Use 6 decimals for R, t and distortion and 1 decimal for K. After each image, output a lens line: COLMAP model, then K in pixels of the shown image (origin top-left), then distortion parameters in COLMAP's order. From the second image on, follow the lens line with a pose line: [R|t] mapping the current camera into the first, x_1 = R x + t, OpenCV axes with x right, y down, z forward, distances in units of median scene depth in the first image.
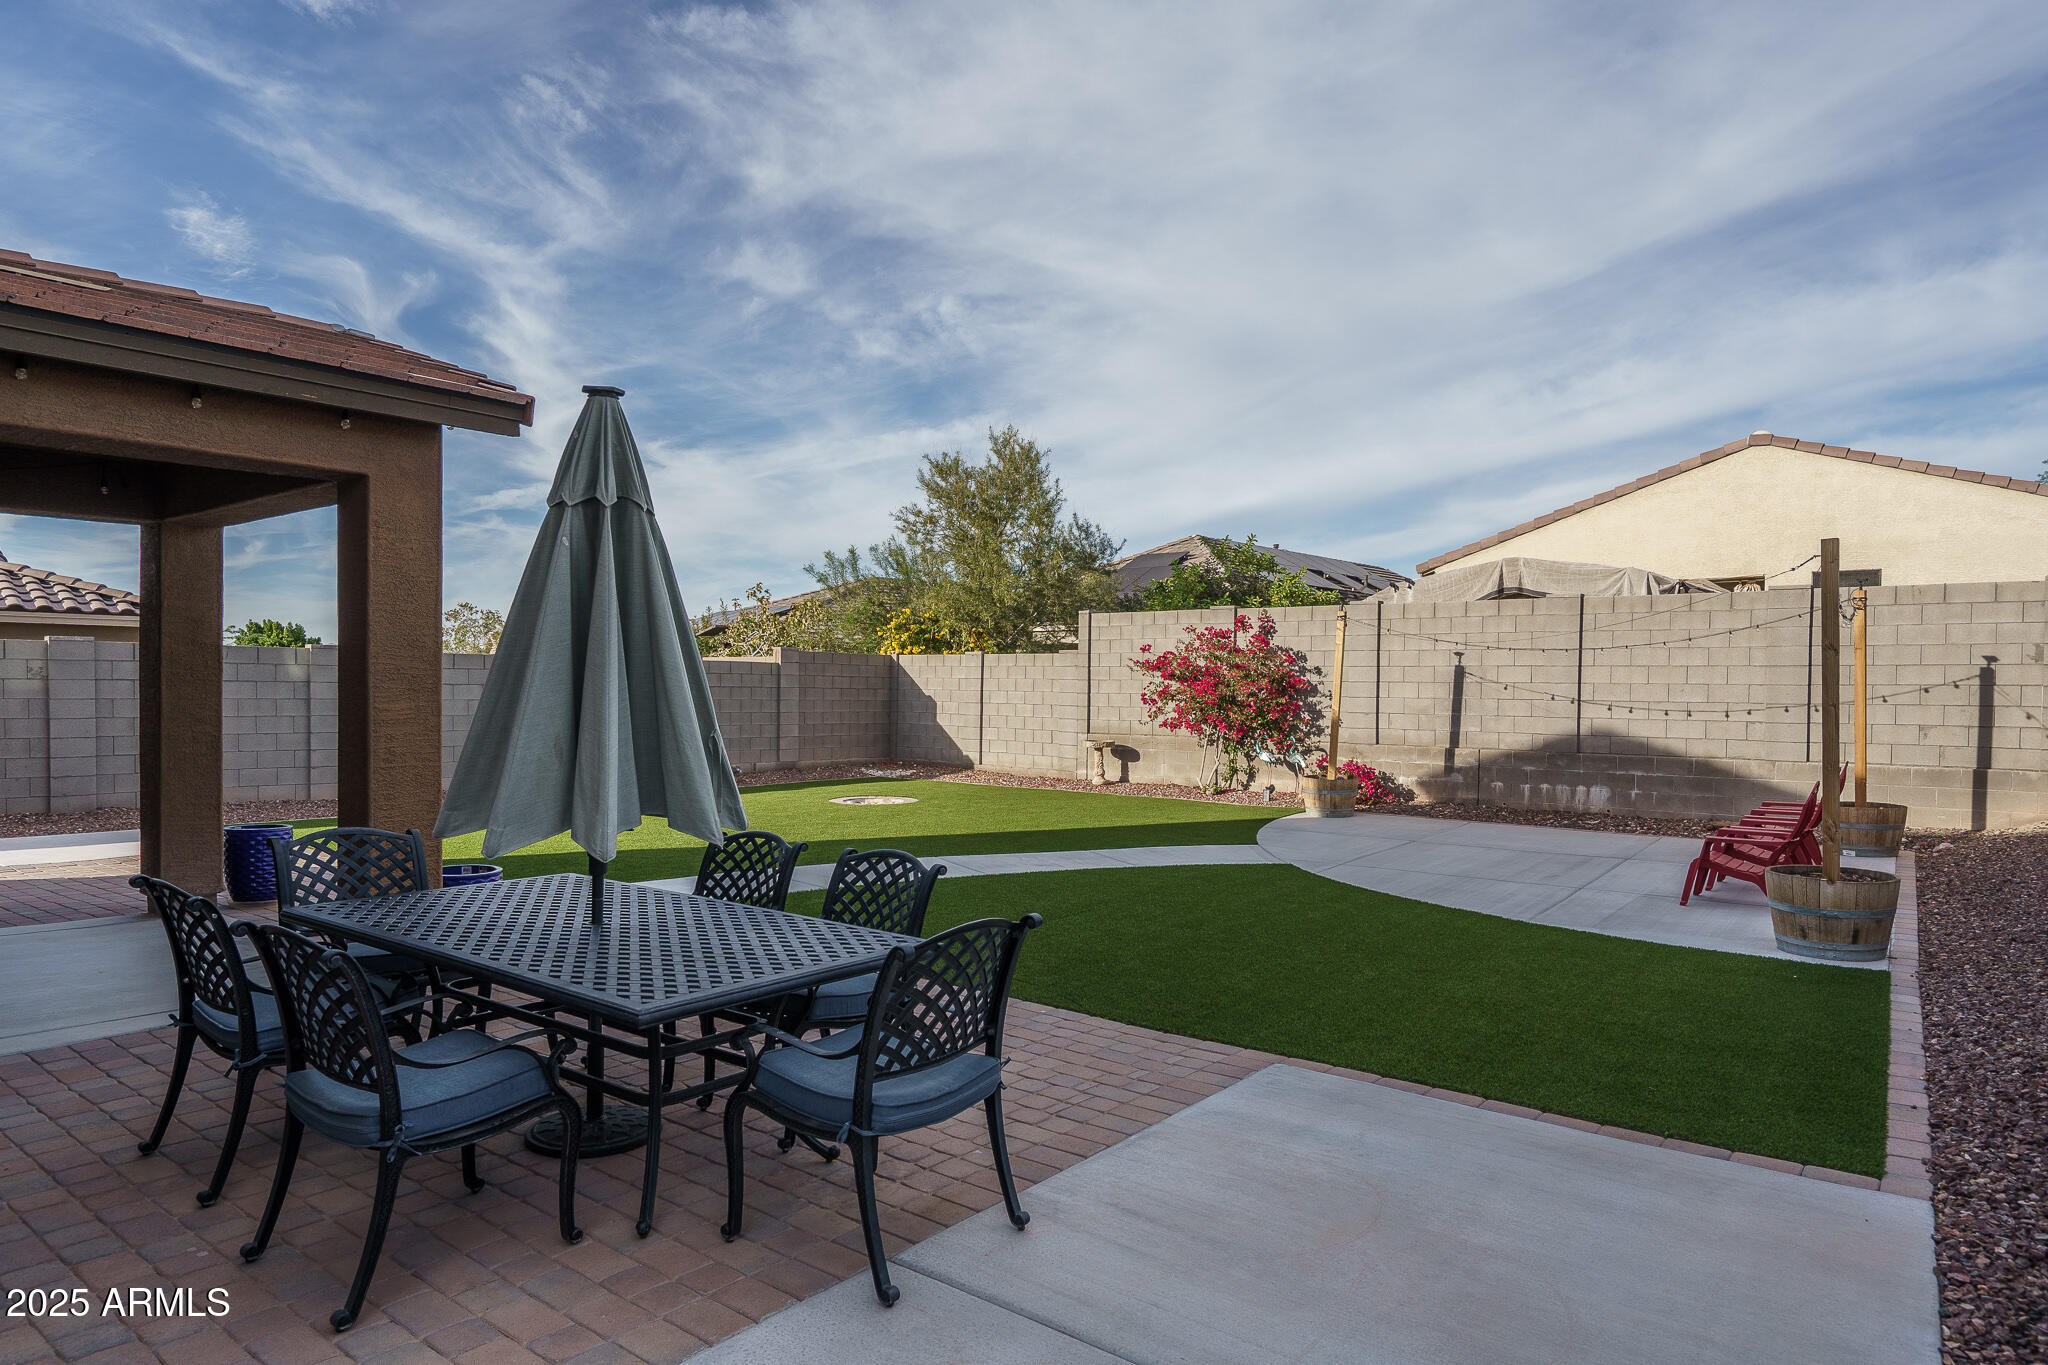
lens RADIAL K [[1240.7, 0, 1014.6], [0, 1240.7, 718.5], [0, 0, 1]] dist [0.003689, 0.000513]
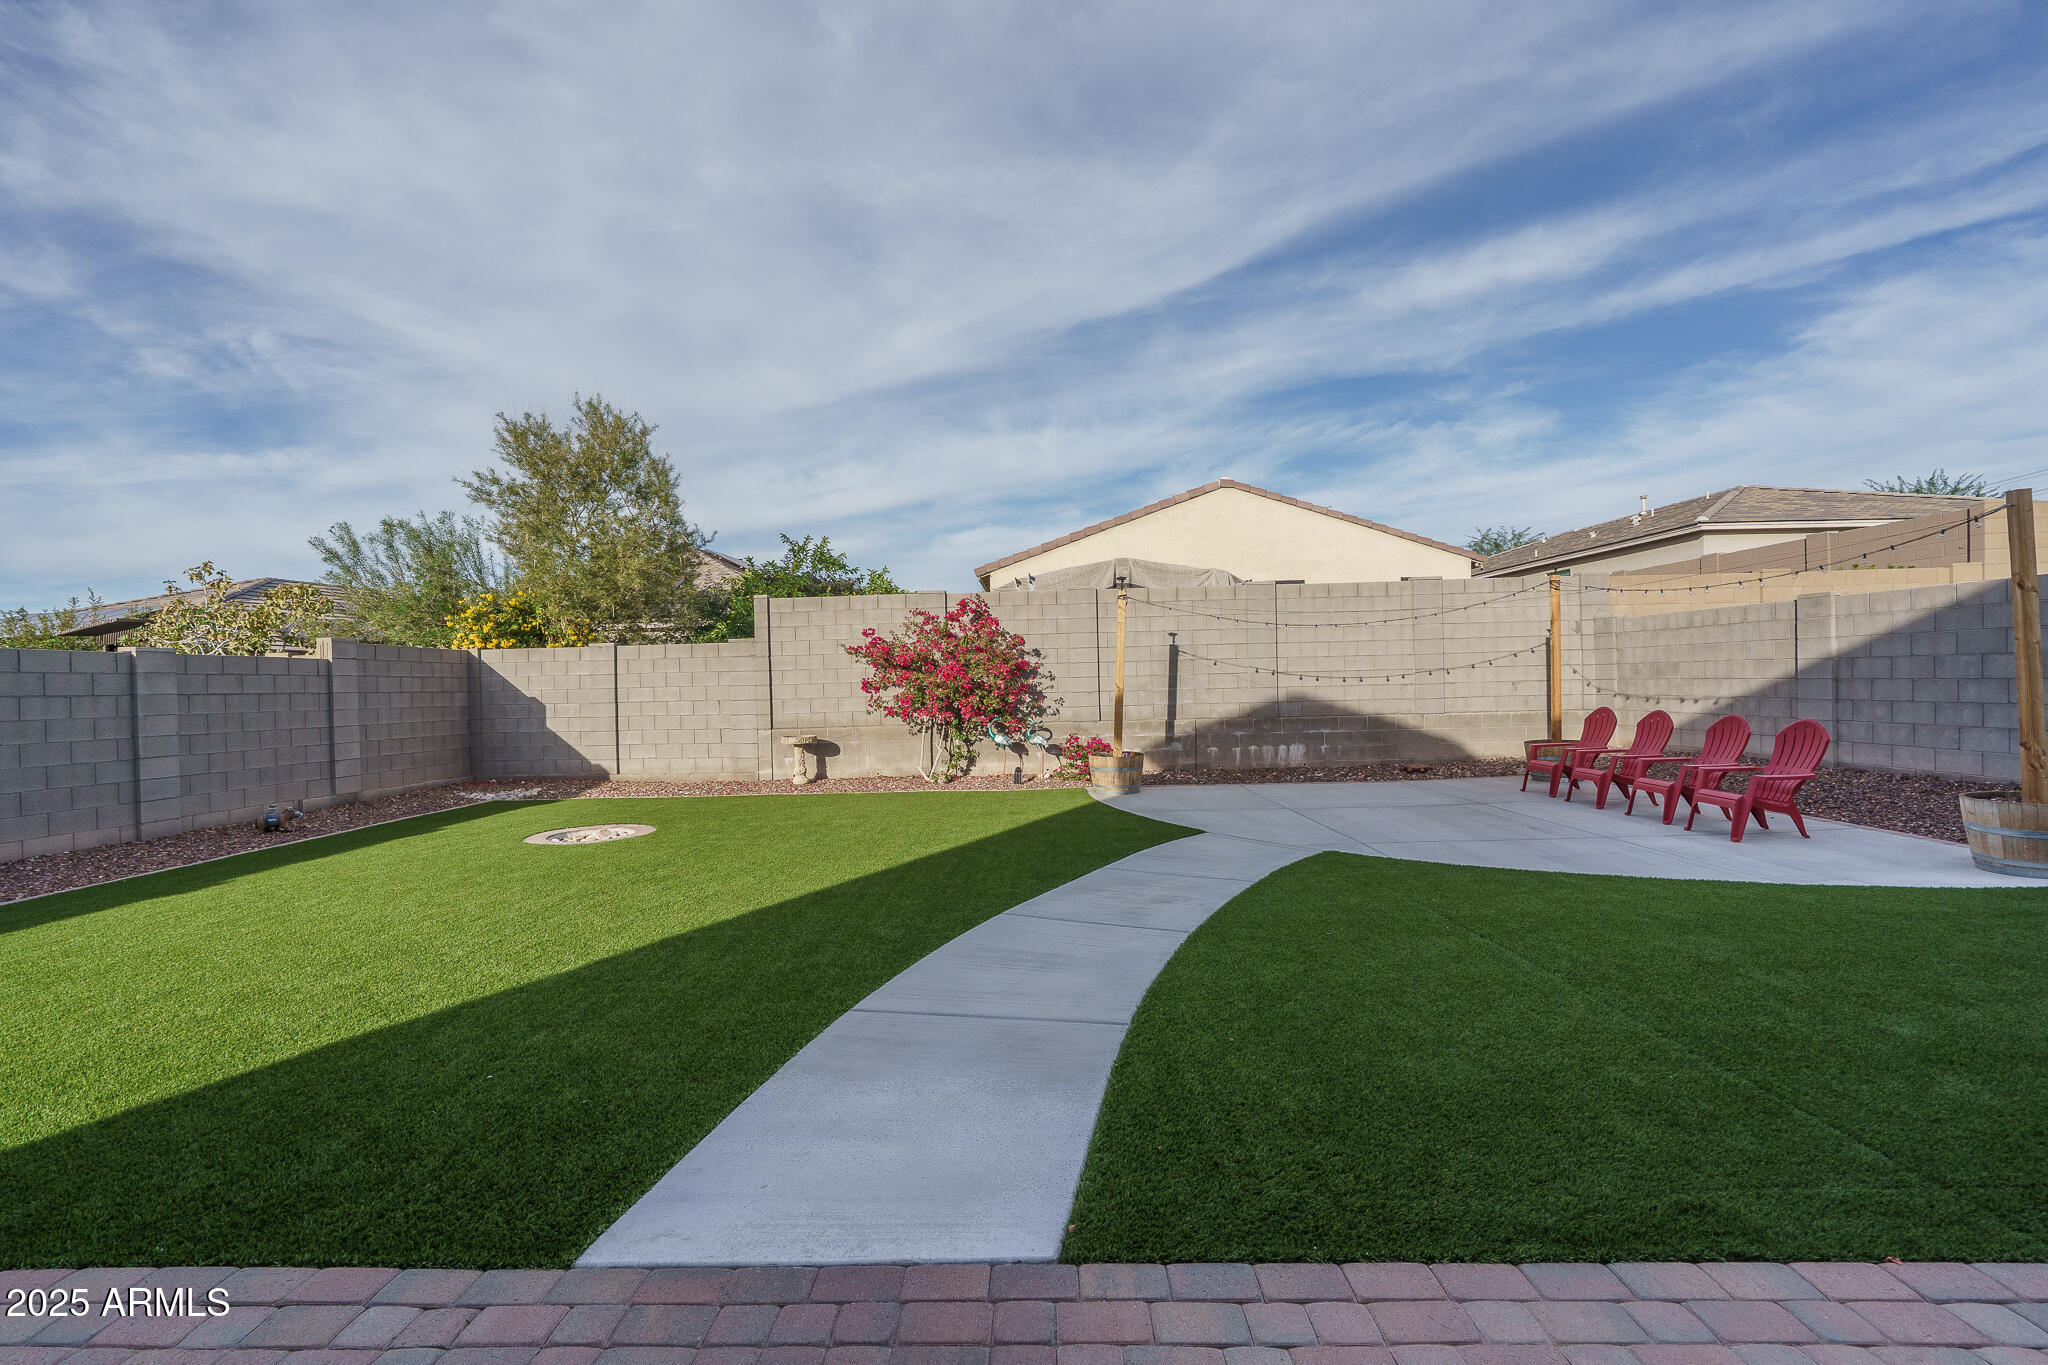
lens RADIAL K [[914.5, 0, 1032.7], [0, 914.5, 698.8], [0, 0, 1]] dist [-0.017338, 0.009544]
pose [[0.800717, -0.042192, 0.597555, -0.200634], [0.049860, 0.998749, 0.003709, -0.003476], [-0.596964, 0.026824, 0.801820, 0.369618]]
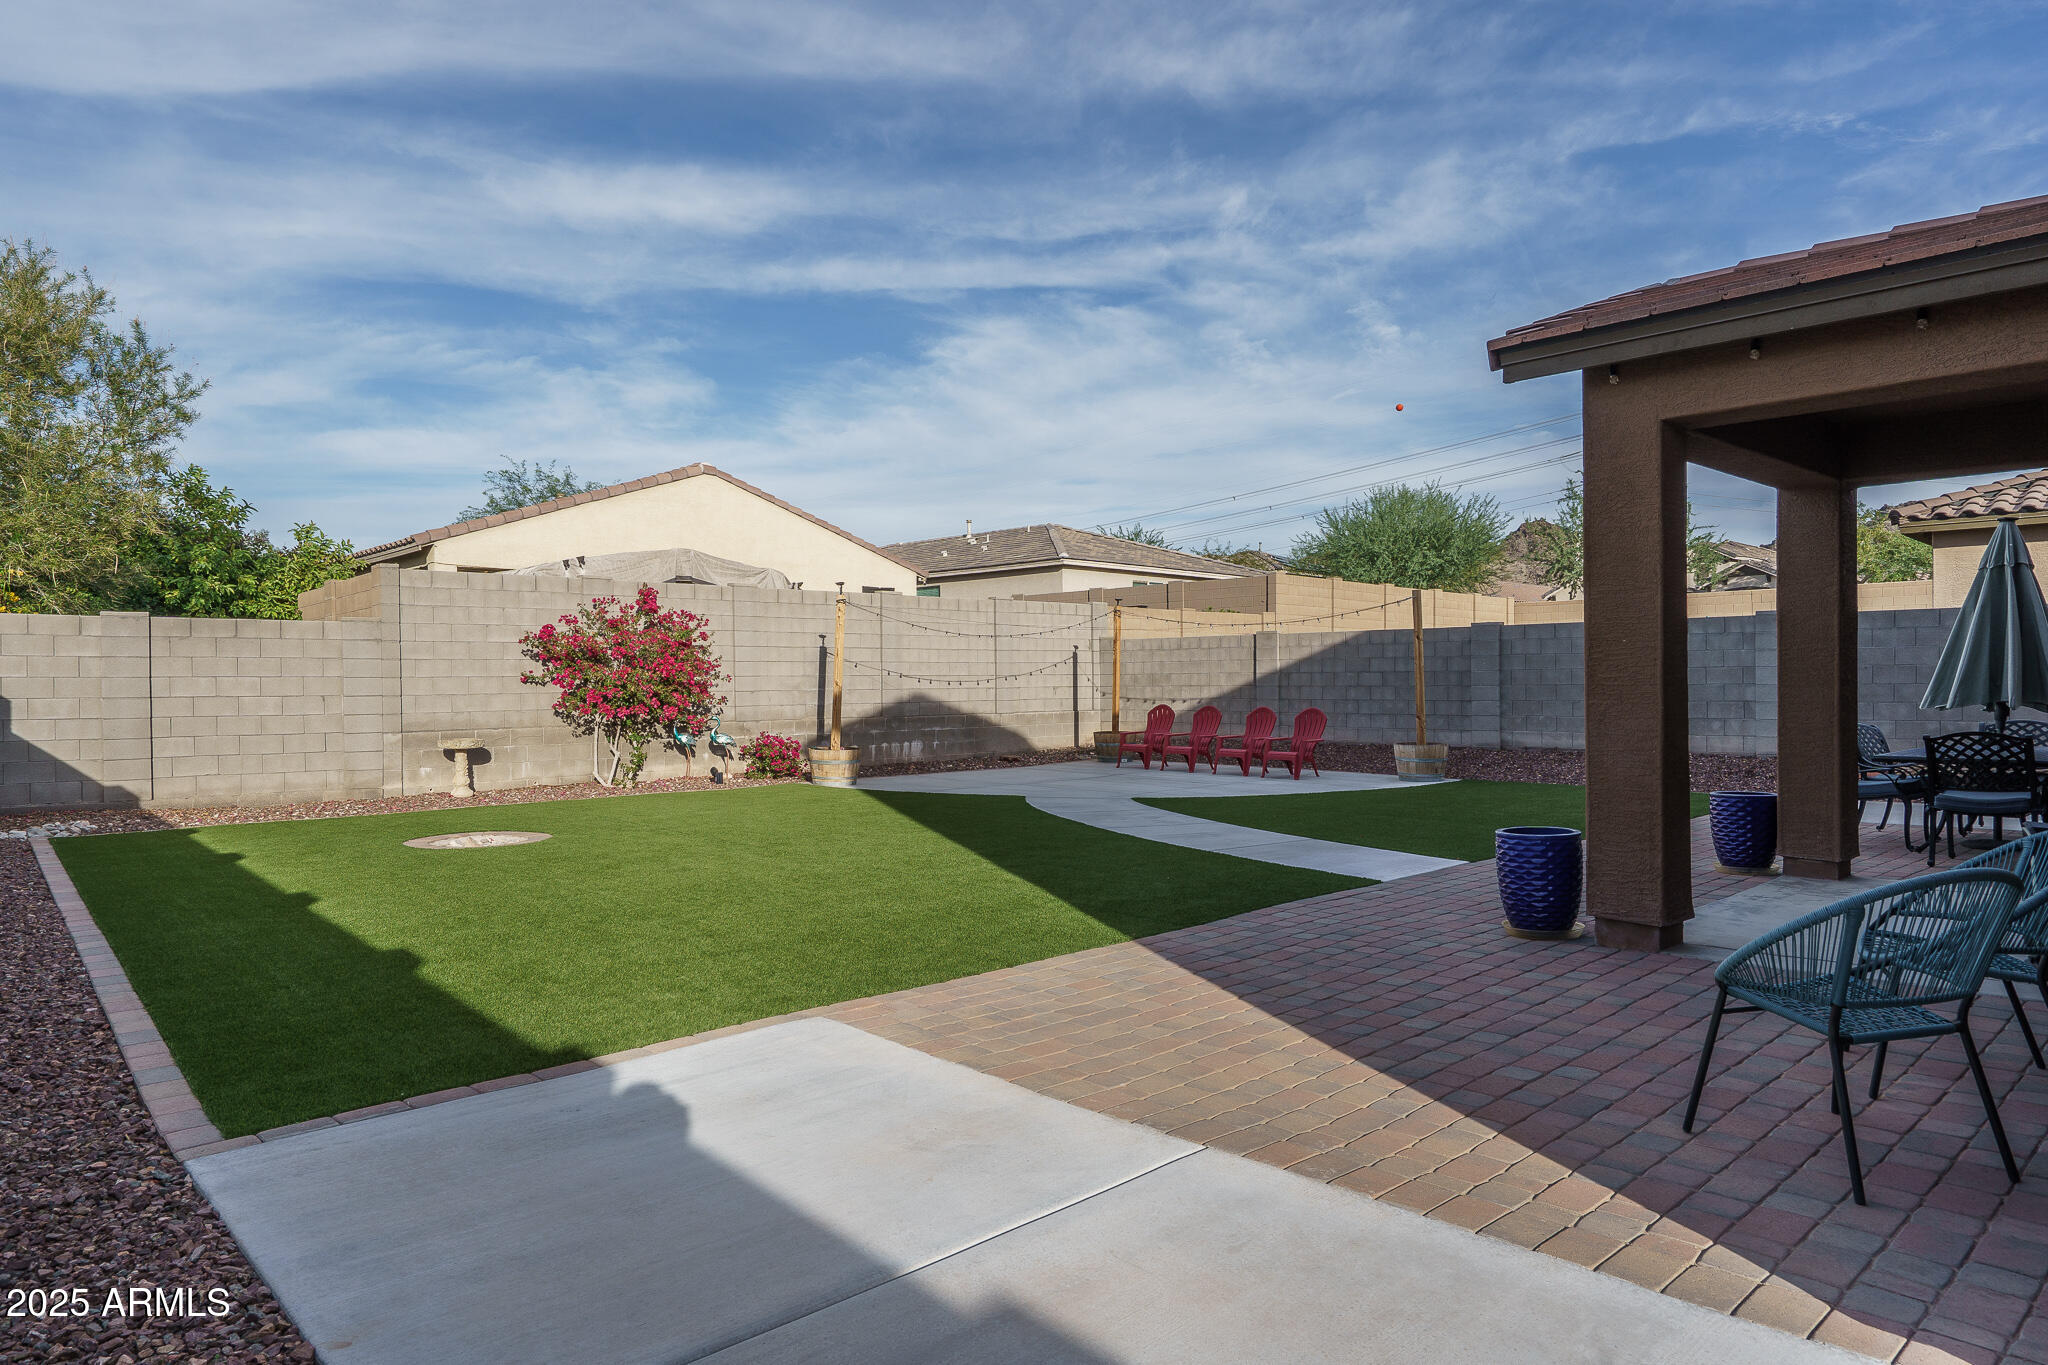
lens RADIAL K [[1214.0, 0, 1024.0], [0, 1214.0, 682.5], [0, 0, 1]] dist [-0.033549, 0.000346]
pose [[0.145151, -0.013645, 0.989315, -0.625253], [0.036565, 0.999296, 0.008417, -0.010664], [-0.988734, 0.034952, 0.145548, 0.572418]]
